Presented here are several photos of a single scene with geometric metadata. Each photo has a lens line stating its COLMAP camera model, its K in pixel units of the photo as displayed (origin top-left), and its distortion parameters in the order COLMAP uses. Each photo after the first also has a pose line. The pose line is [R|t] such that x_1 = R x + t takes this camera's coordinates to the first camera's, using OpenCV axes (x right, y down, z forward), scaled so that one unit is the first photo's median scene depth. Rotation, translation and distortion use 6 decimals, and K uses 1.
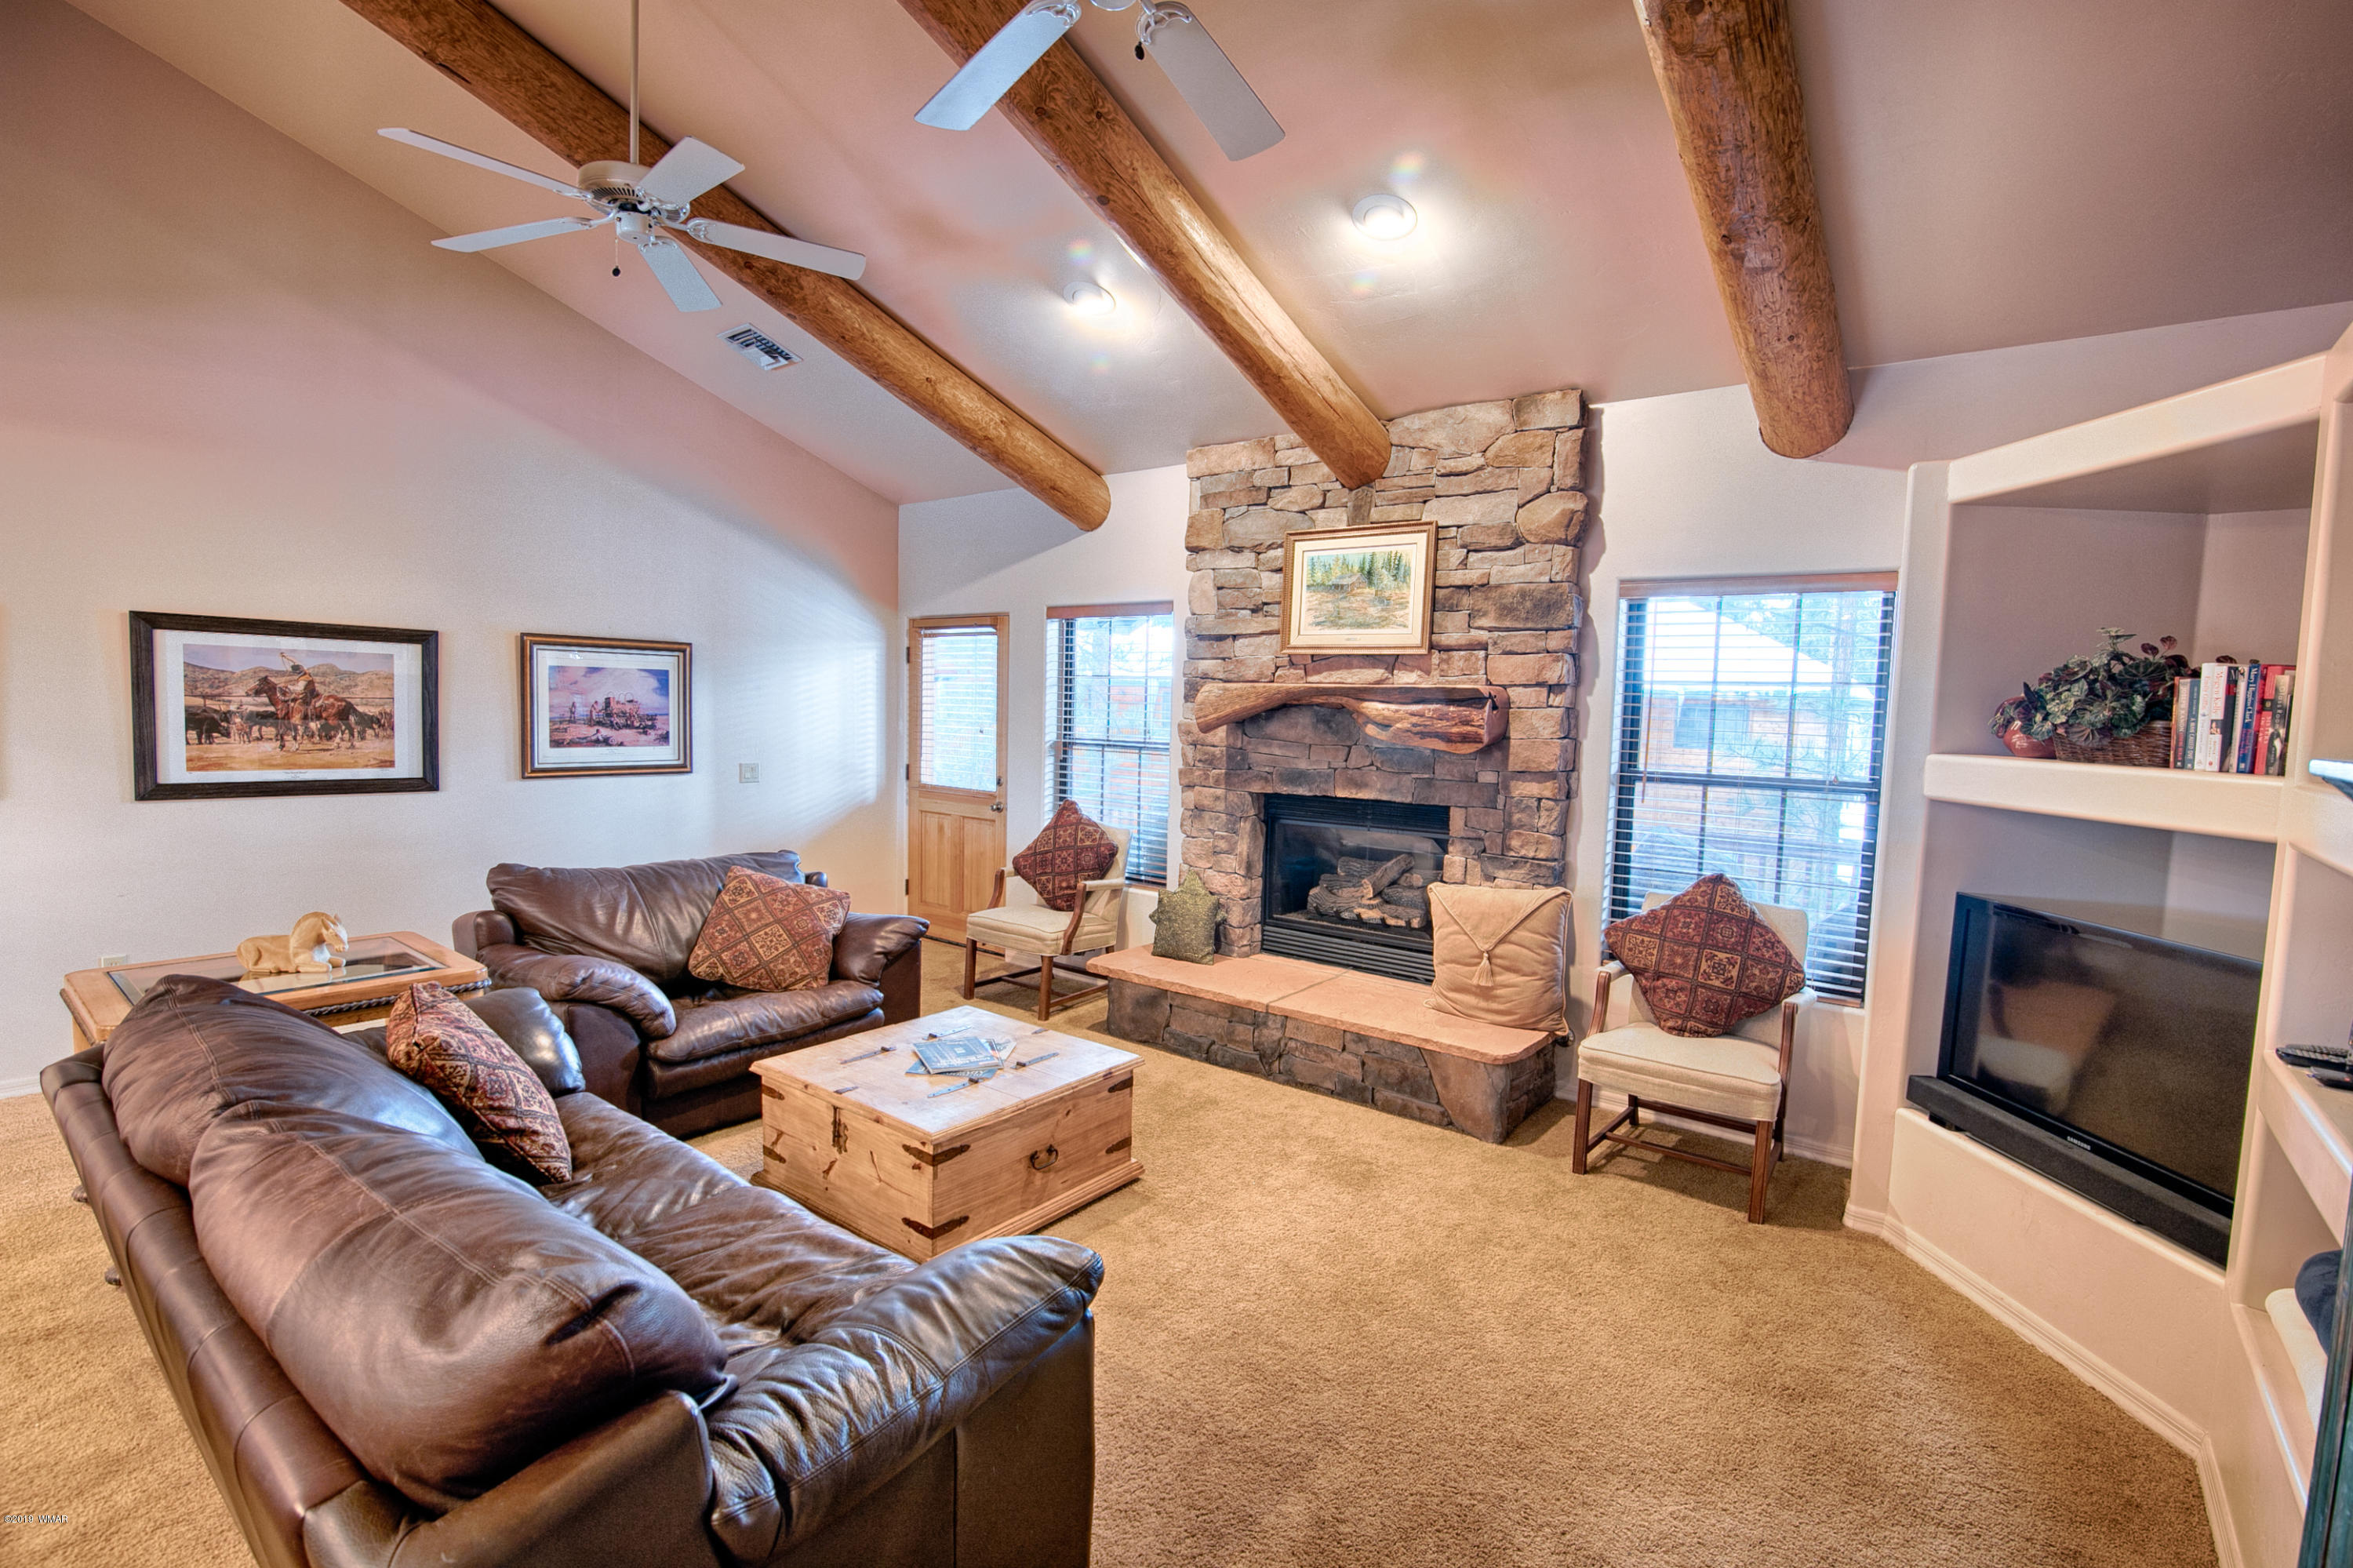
lens RADIAL K [[1070.9, 0, 1187.6], [0, 1070.9, 785.1], [0, 0, 1]] dist [-0.018592, 0.000163]
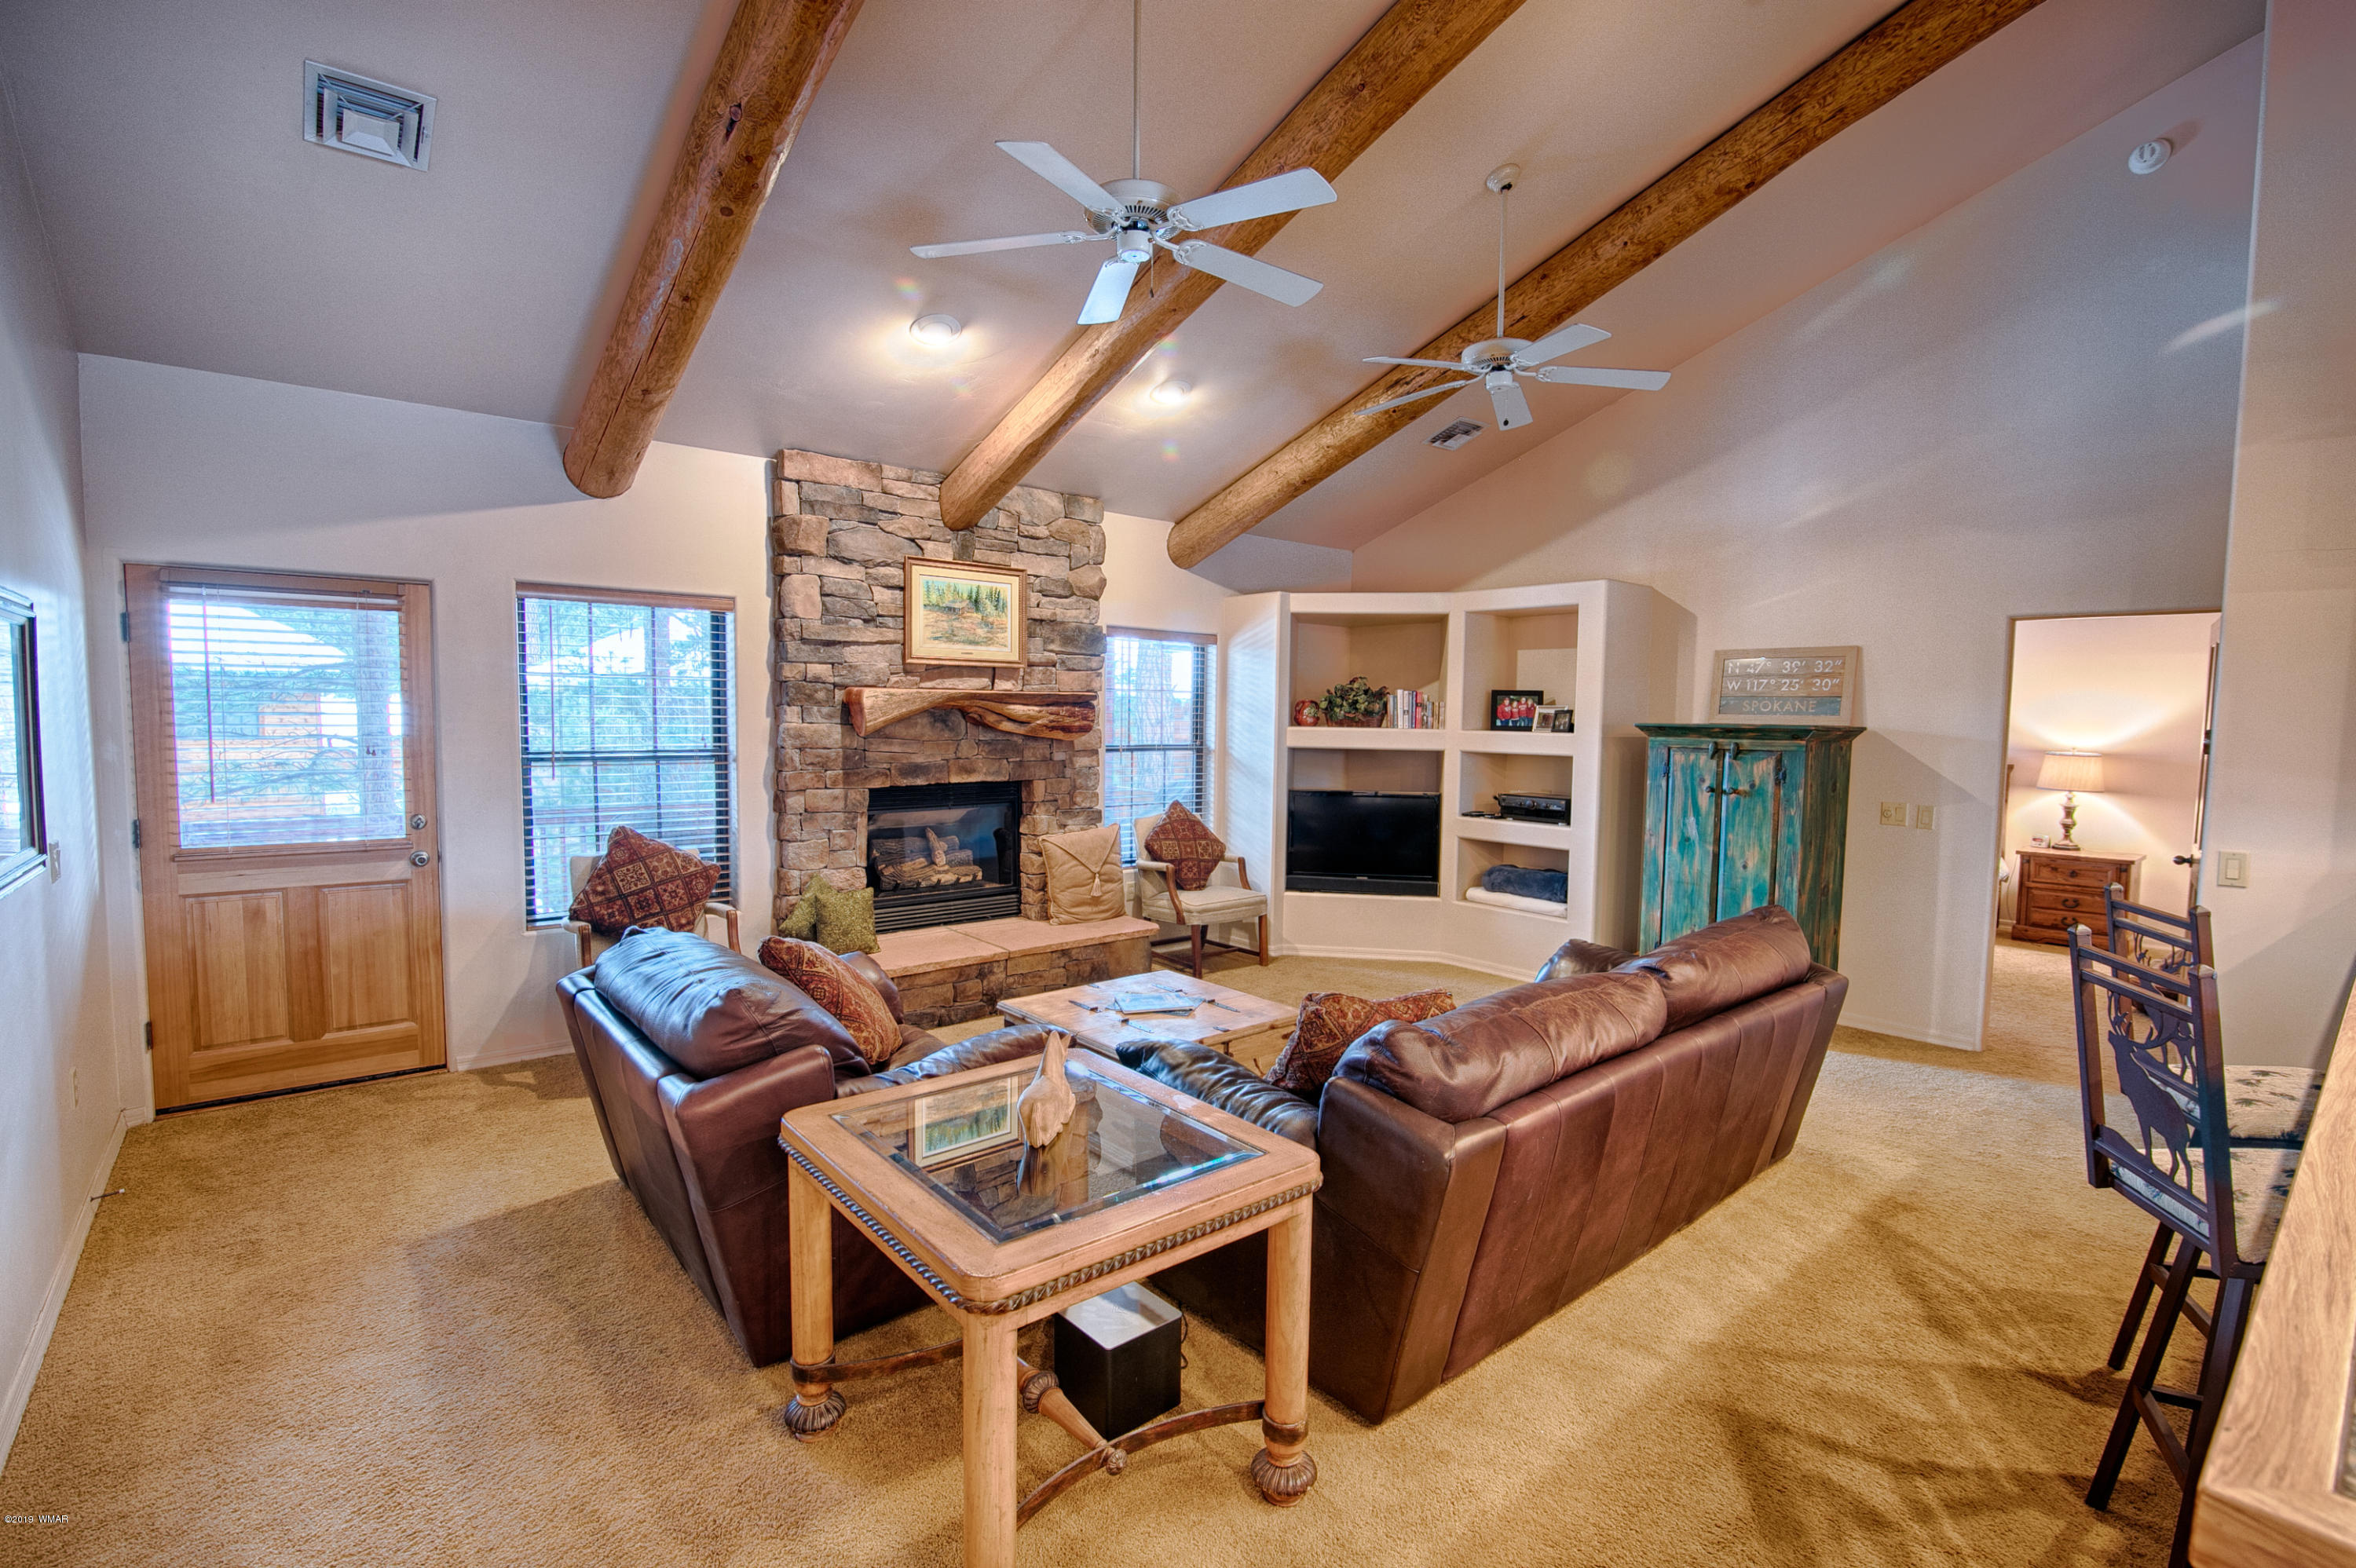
lens RADIAL K [[1072.1, 0, 1180.1], [0, 1072.1, 785.1], [0, 0, 1]] dist [-0.018592, 0.000163]
pose [[0.210423, -0.090193, 0.973441, -1.008630], [0.068452, 0.994650, 0.077362, -0.064035], [-0.975211, 0.050355, 0.215471, 0.501186]]
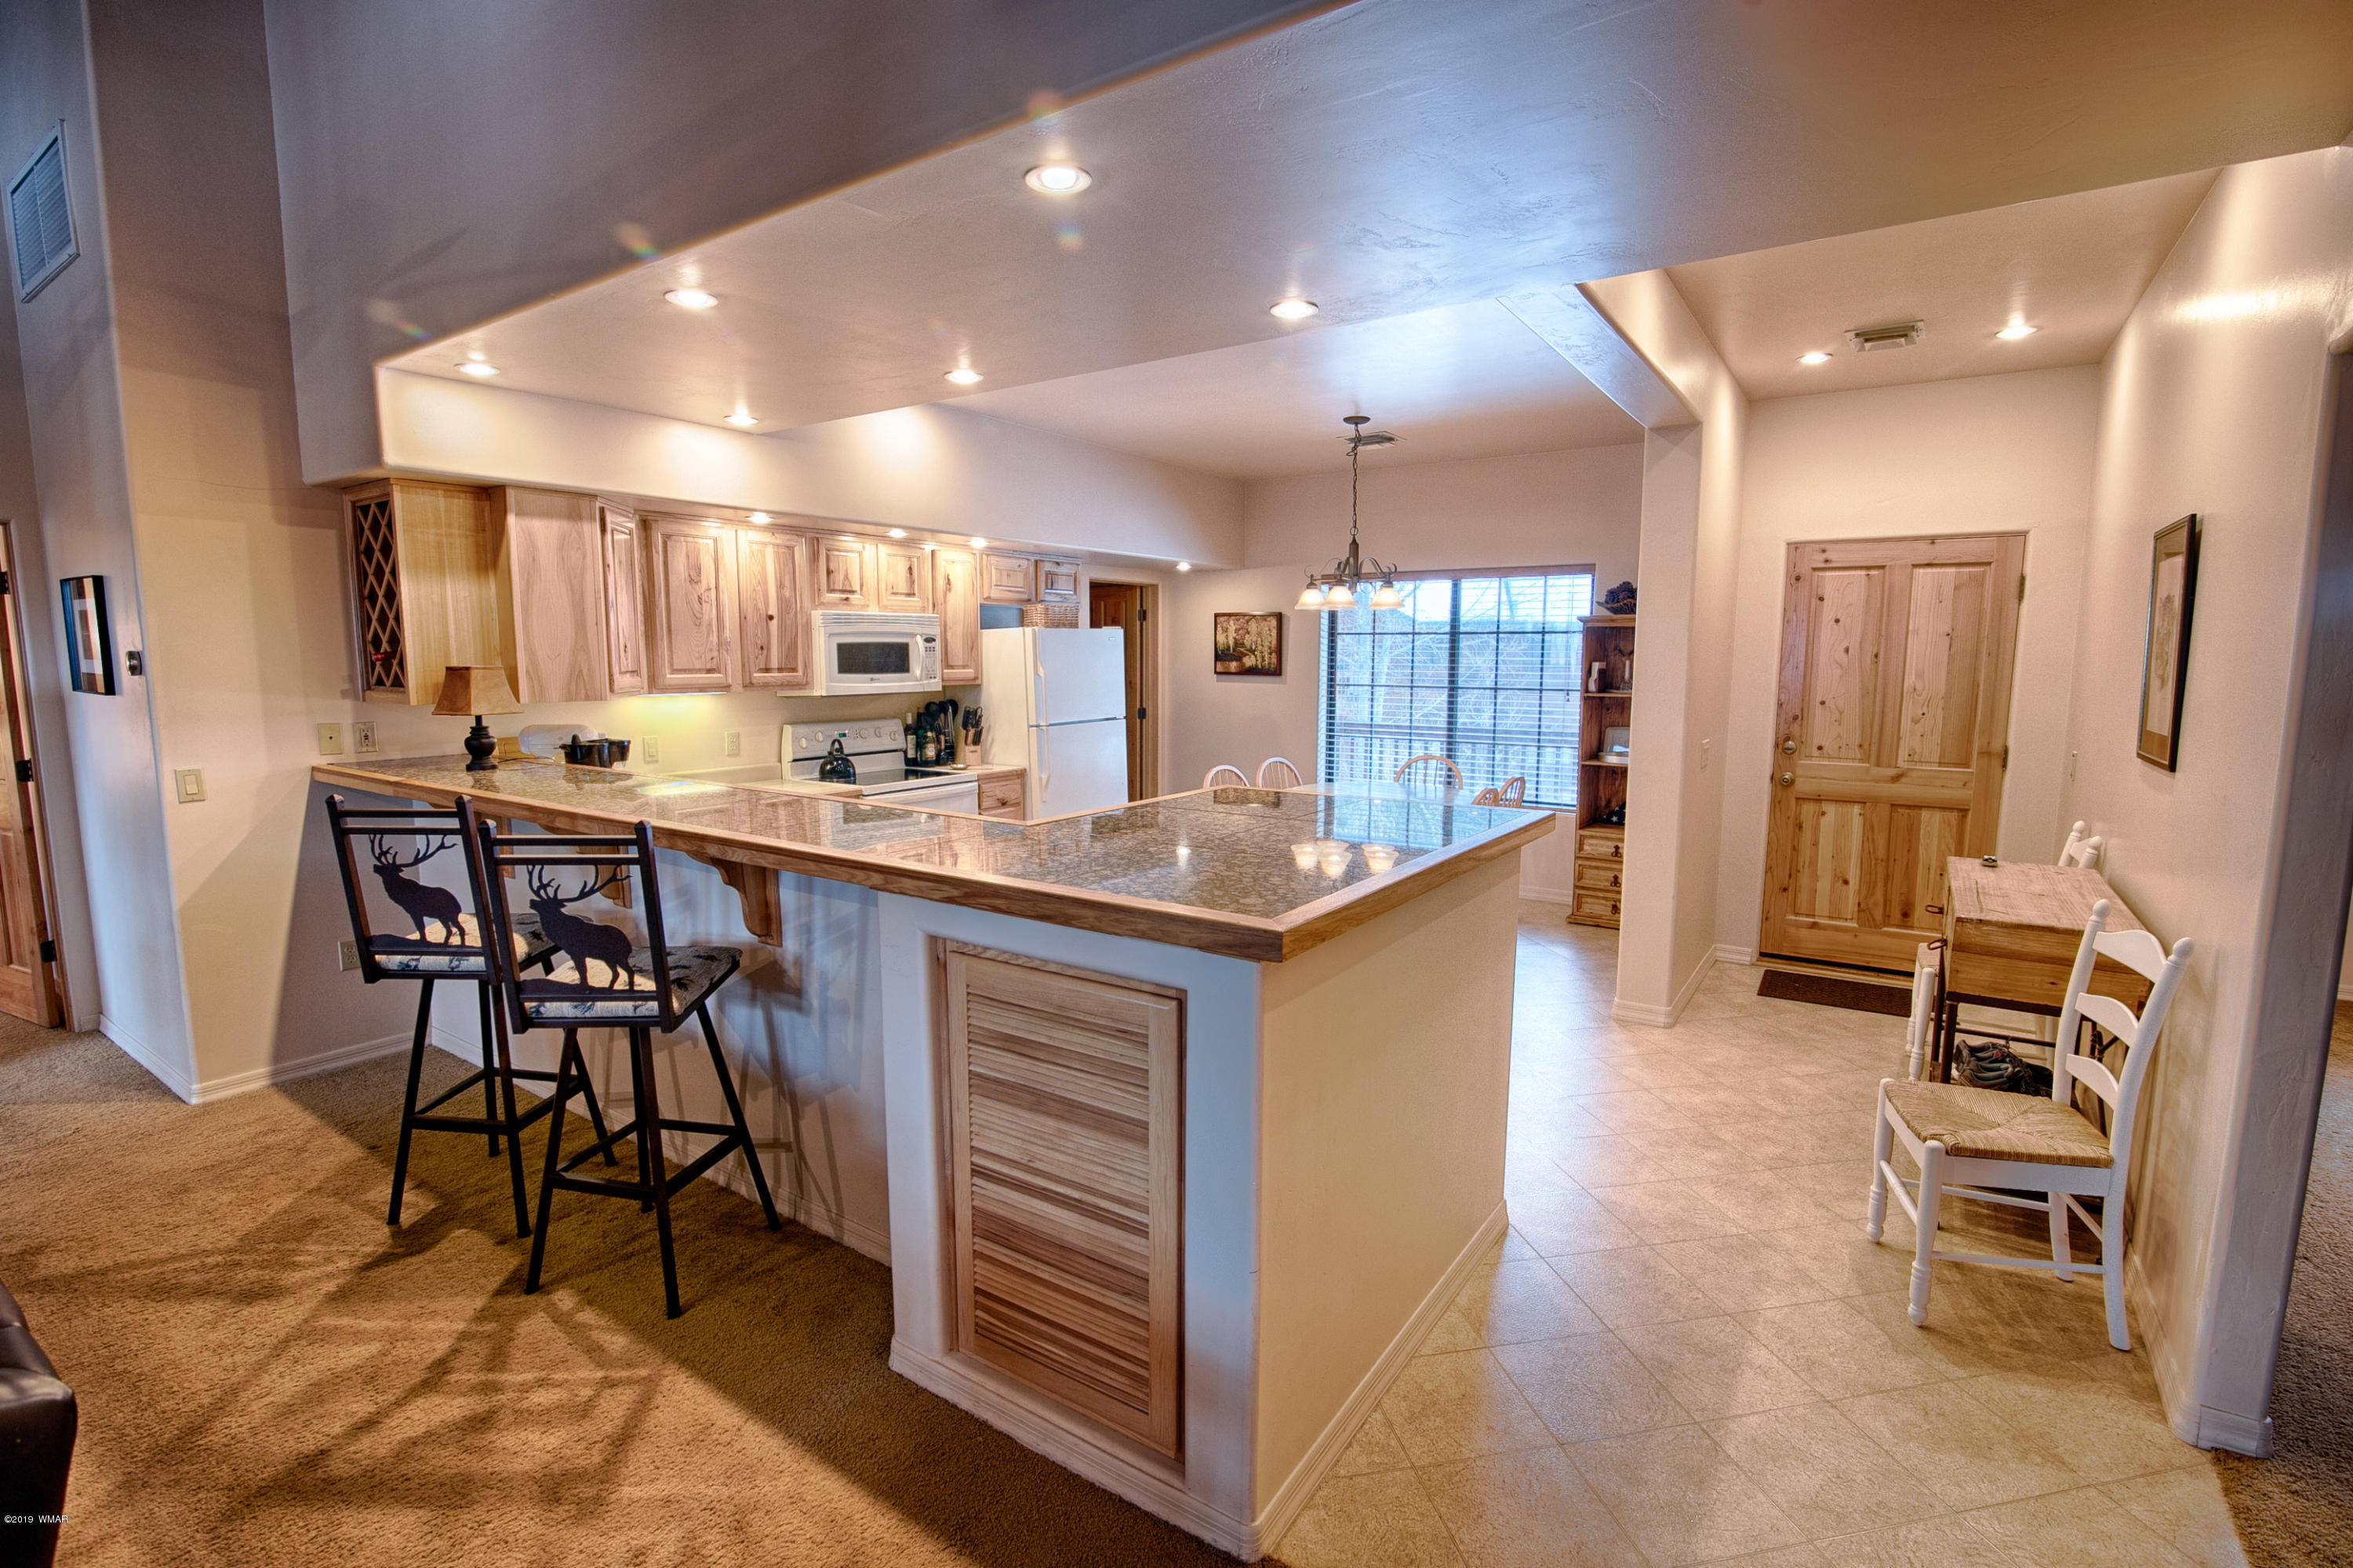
lens RADIAL K [[1070.9, 0, 1175.9], [0, 1070.9, 777.4], [0, 0, 1]] dist [-0.018592, 0.000163]
pose [[-0.998398, -0.018760, -0.053380, -0.844992], [-0.028719, 0.980890, 0.192432, -0.070925], [0.048750, 0.193657, -0.979857, 0.699421]]
